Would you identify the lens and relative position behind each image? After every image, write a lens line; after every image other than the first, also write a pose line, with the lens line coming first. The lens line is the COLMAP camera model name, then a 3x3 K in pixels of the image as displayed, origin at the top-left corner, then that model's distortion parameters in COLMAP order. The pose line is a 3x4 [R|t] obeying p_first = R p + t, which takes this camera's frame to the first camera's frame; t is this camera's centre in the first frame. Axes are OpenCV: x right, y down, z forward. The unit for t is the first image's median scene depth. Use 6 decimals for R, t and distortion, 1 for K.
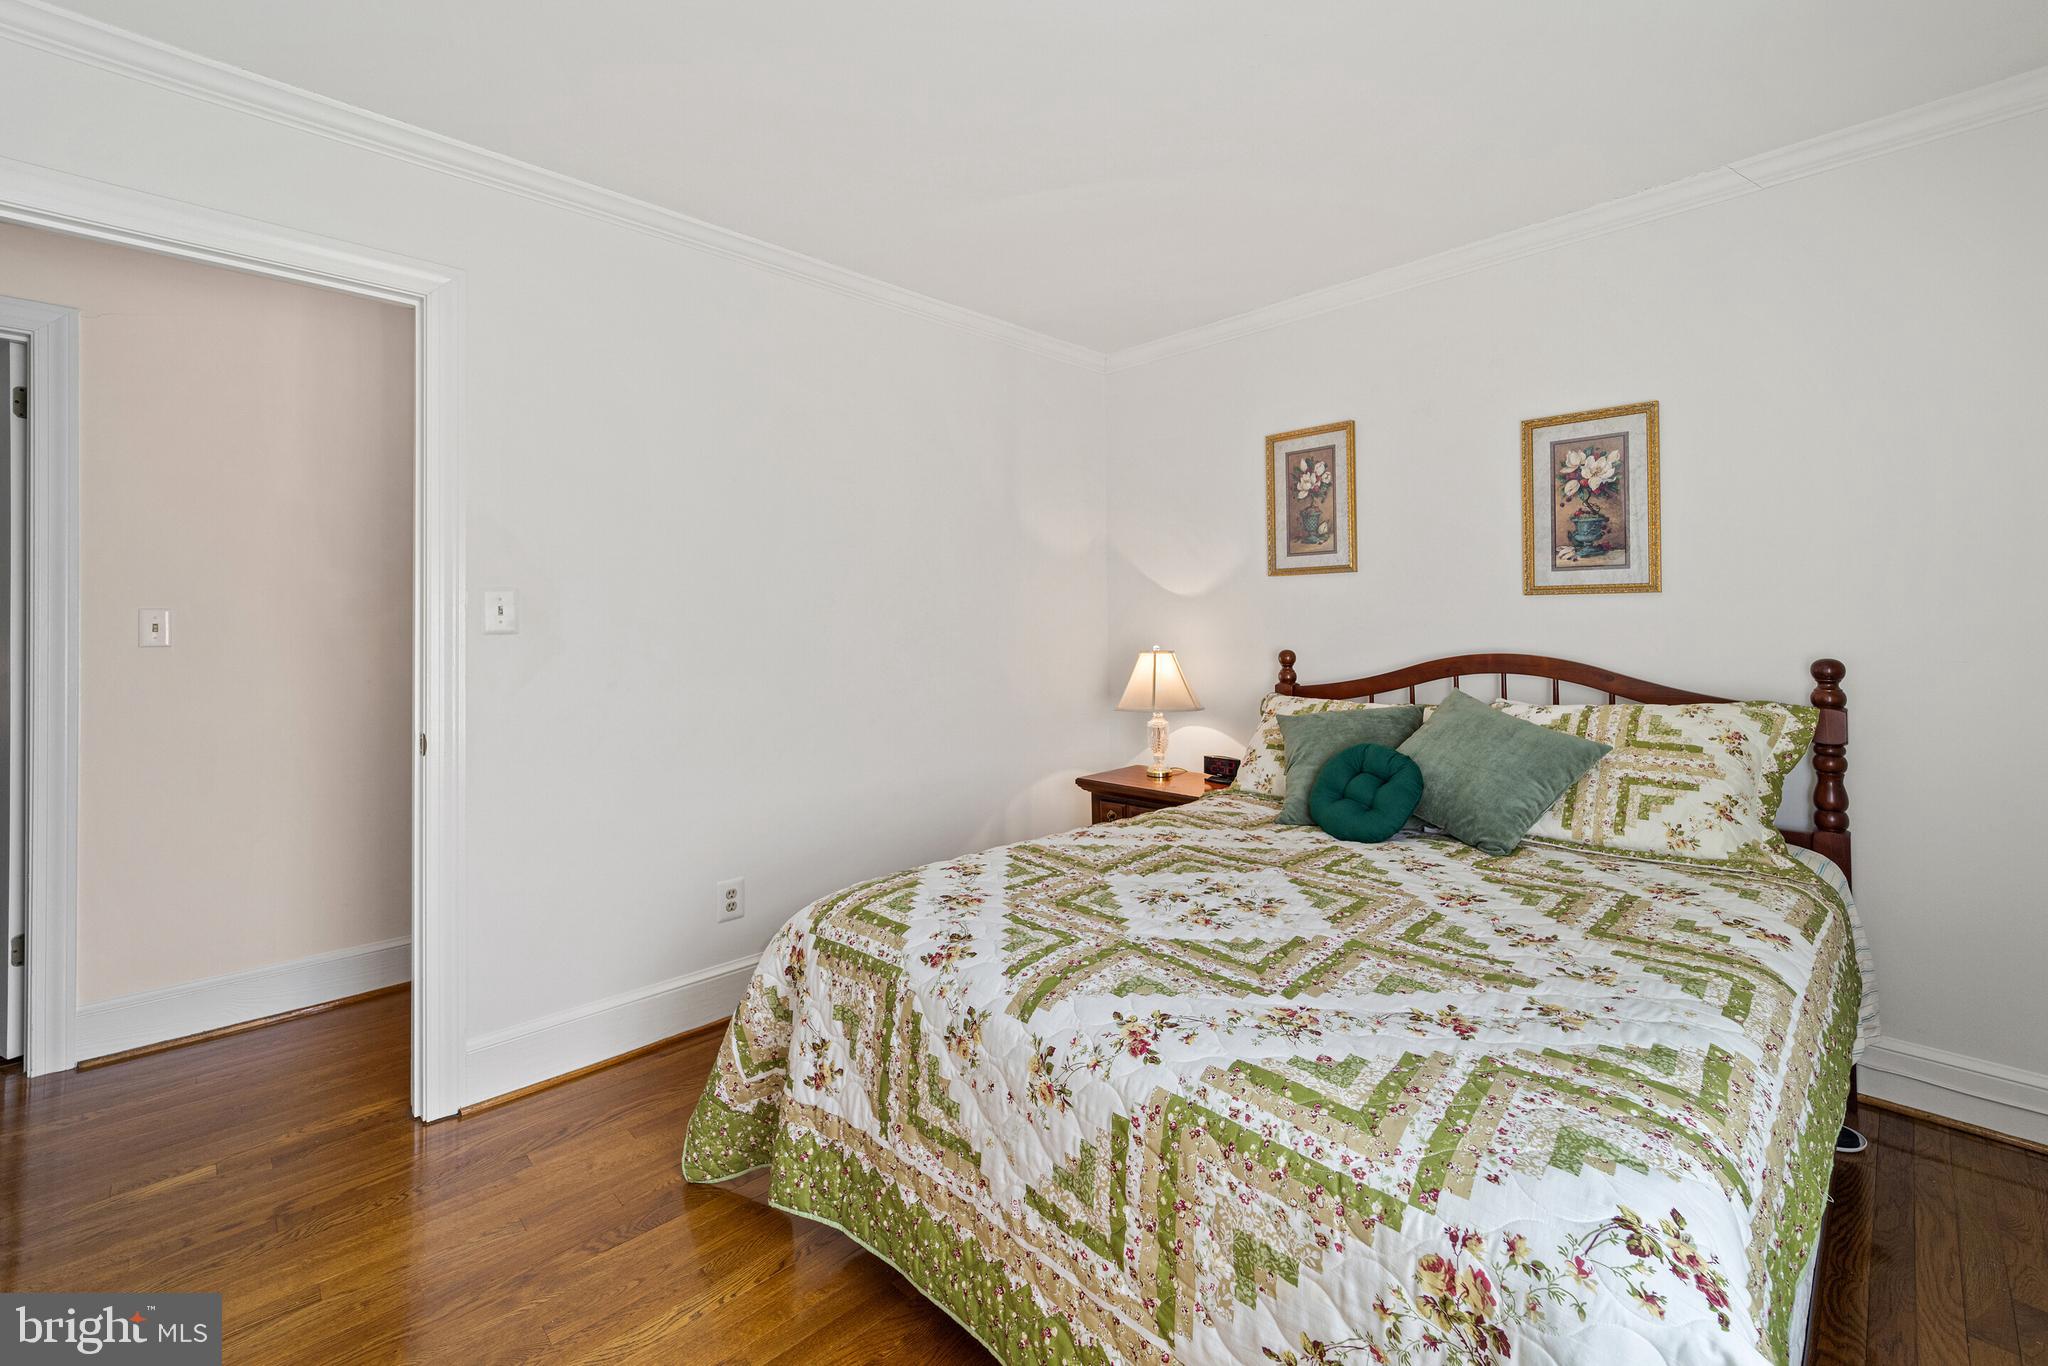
lens RADIAL K [[860.0, 0, 1019.8], [0, 860.0, 614.1], [0, 0, 1]] dist [0.010287, -0.000024]
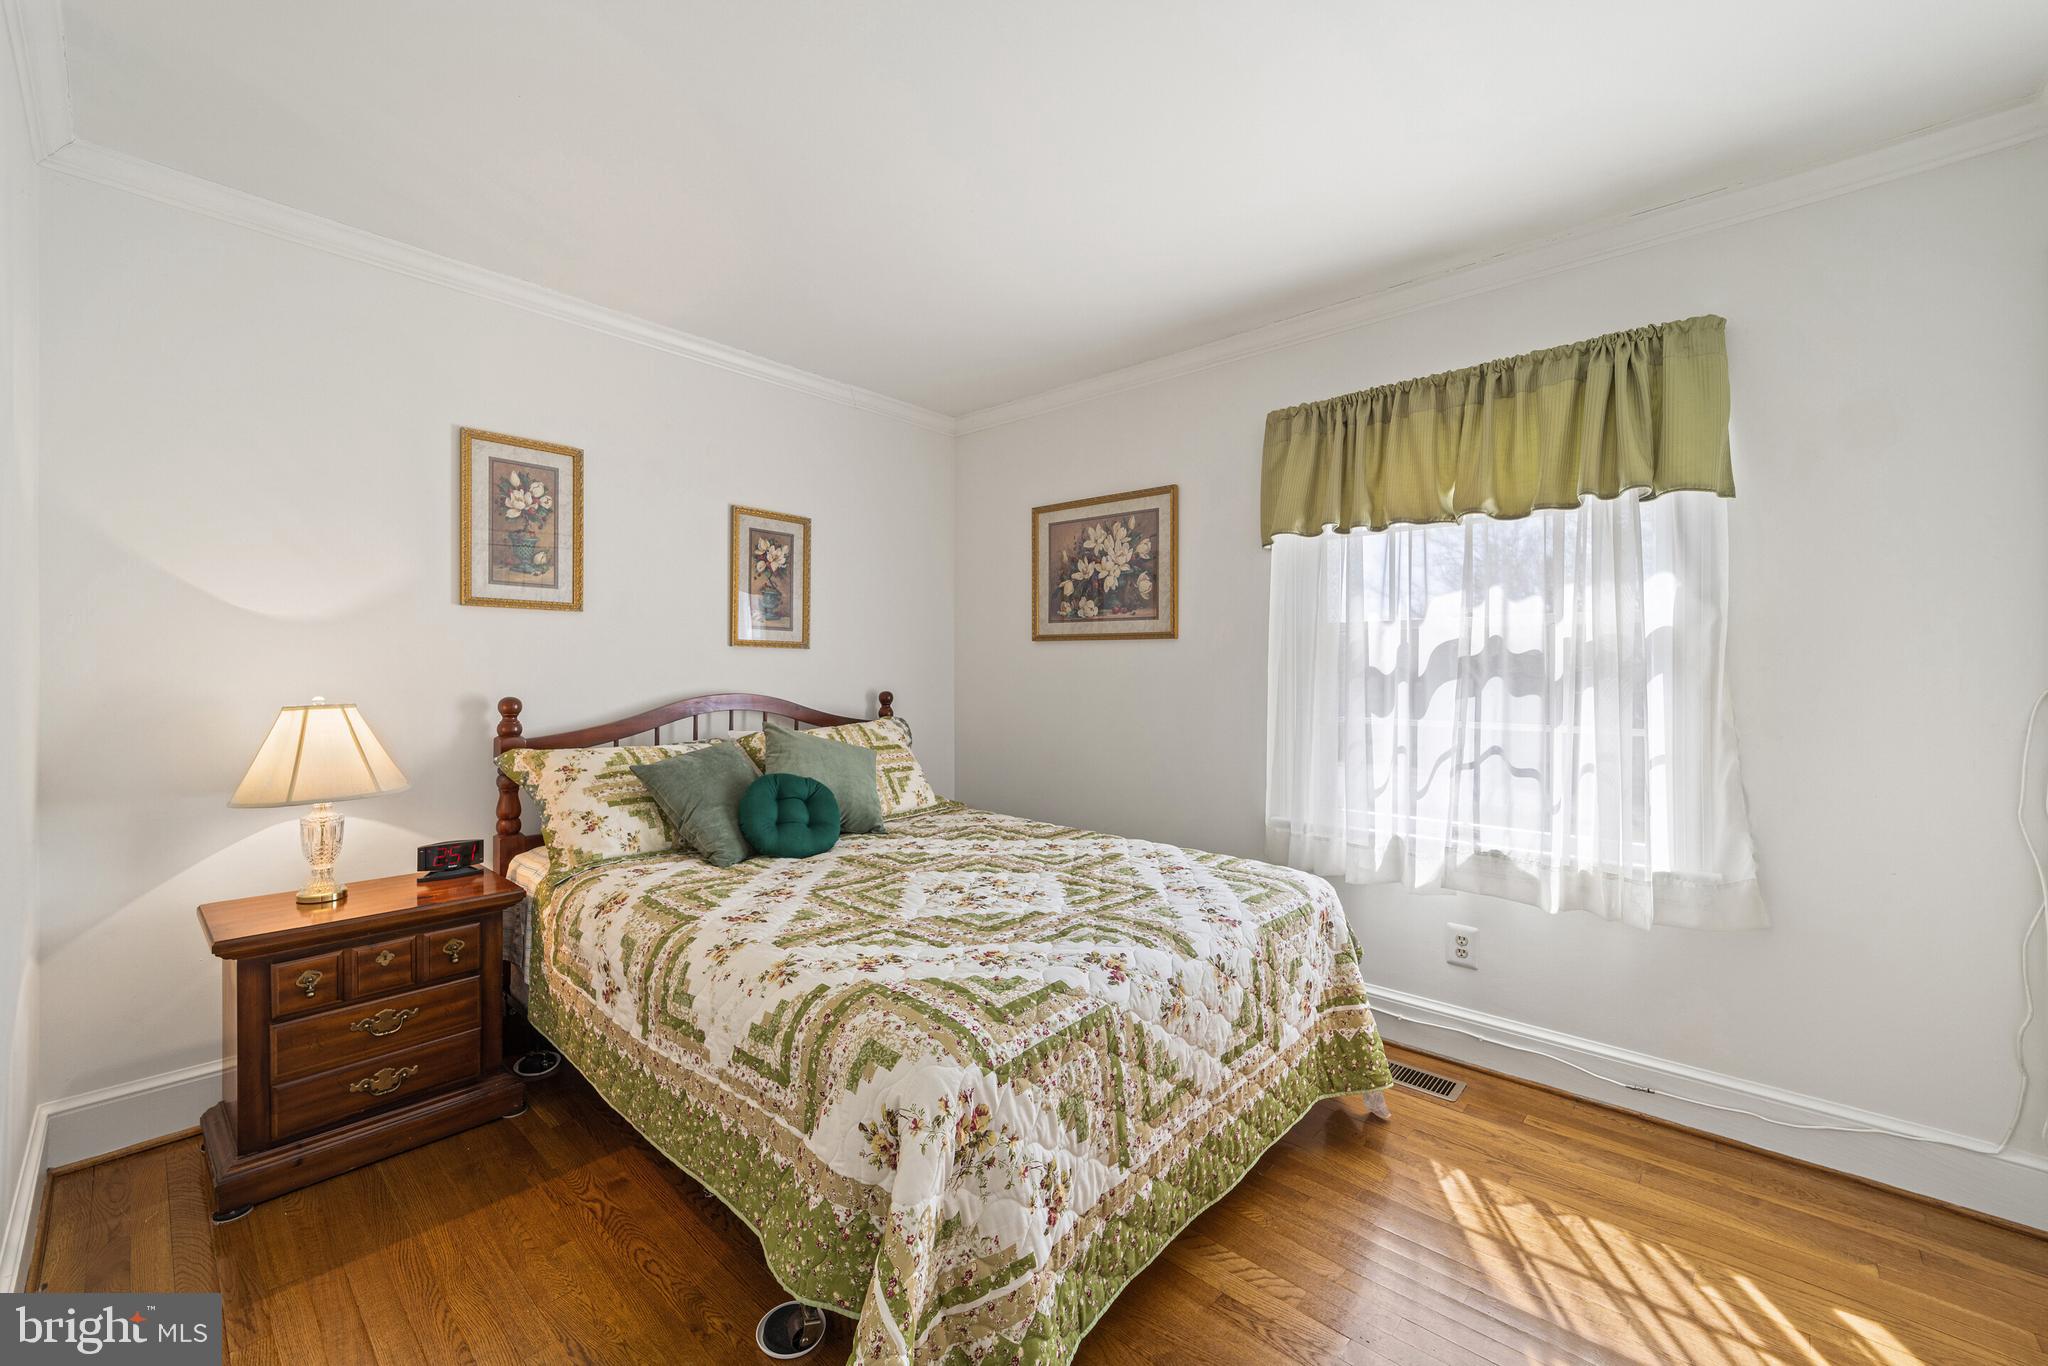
lens RADIAL K [[830.5, 0, 1029.6], [0, 830.5, 660.9], [0, 0, 1]] dist [0.000239, -0.000490]
pose [[-0.080999, 0.021311, 0.996486, -0.690316], [-0.020323, 0.999528, -0.023028, 0.019675], [-0.996507, -0.022117, -0.080527, 0.731899]]
